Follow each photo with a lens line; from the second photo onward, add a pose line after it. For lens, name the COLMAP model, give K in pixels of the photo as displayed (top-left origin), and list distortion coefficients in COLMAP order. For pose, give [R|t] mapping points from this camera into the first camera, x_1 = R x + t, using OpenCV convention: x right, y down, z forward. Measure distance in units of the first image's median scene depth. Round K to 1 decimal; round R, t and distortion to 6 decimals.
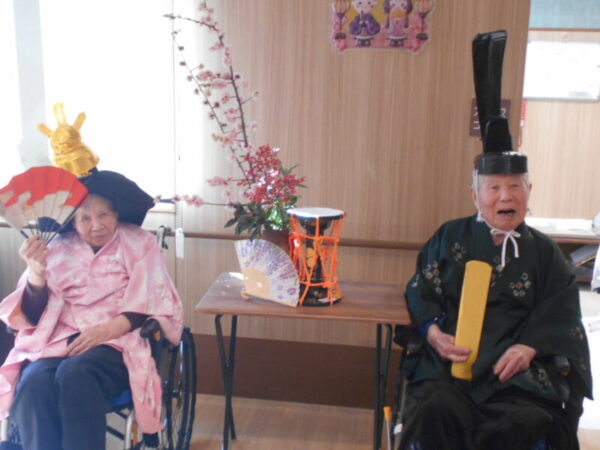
lens RADIAL K [[652.2, 0, 302.4], [0, 652.2, 225.9], [0, 0, 1]] dist [0.008069, -0.005380]
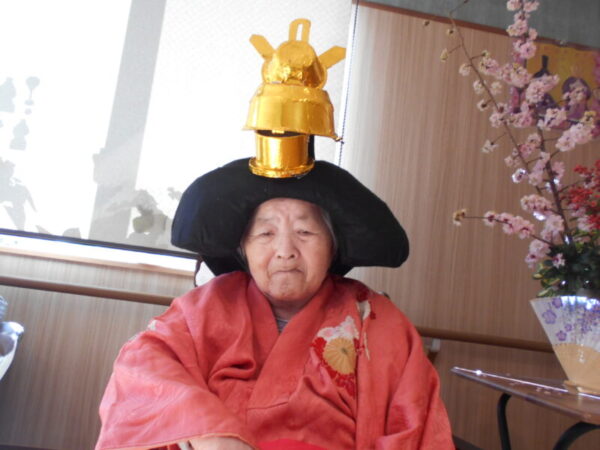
lens RADIAL K [[468.8, 0, 297.2], [0, 468.8, 225.1], [0, 0, 1]] dist [-0.003255, 0.009796]
pose [[0.960276, 0.137167, 0.243014, -0.390414], [-0.051415, 0.942912, -0.329050, 0.095989], [-0.274276, 0.303484, 0.912508, 0.550437]]
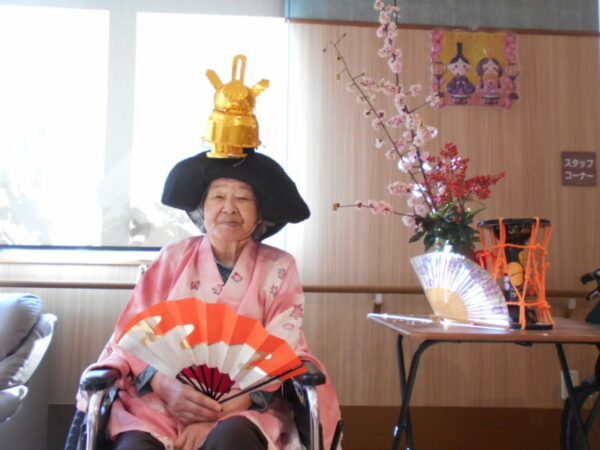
lens RADIAL K [[468.8, 0, 297.2], [0, 468.8, 225.1], [0, 0, 1]] dist [-0.003255, 0.009796]
pose [[0.984327, 0.008122, 0.176168, -0.314999], [0.040718, 0.961481, -0.271838, 0.118965], [-0.171590, 0.274750, 0.946081, 0.381257]]
